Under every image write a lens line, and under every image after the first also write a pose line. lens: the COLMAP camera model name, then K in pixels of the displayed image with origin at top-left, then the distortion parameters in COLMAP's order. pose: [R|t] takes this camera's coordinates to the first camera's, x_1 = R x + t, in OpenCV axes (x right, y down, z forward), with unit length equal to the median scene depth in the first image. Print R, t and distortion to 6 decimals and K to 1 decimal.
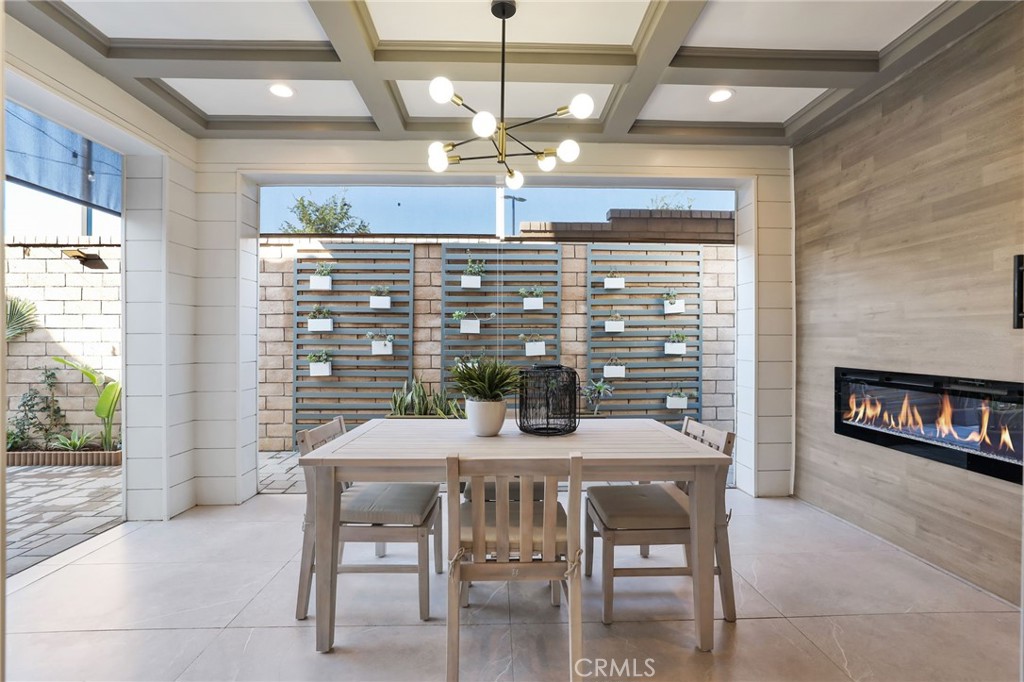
lens RADIAL K [[450.6, 0, 509.1], [0, 450.6, 336.9], [0, 0, 1]] dist [-0.046368, 0.016424]
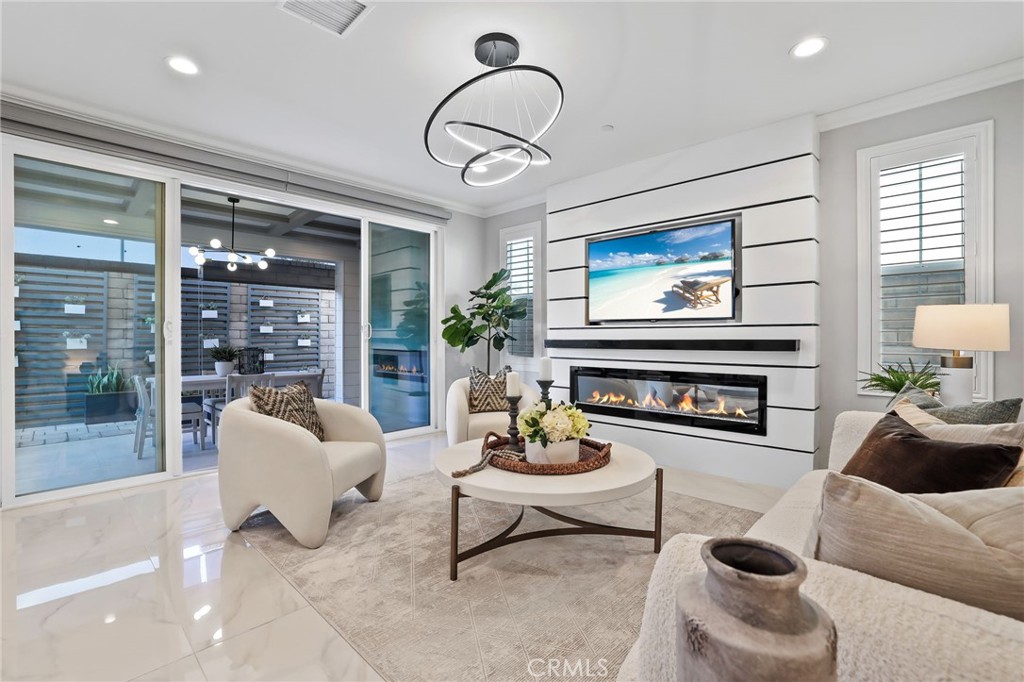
lens RADIAL K [[450.6, 0, 509.1], [0, 450.6, 336.9], [0, 0, 1]] dist [-0.046368, 0.016424]
pose [[0.713518, 0.000537, 0.700636, -0.273328], [-0.000916, 1.000000, 0.000166, 0.002554], [-0.700636, -0.000760, 0.713518, -0.786226]]
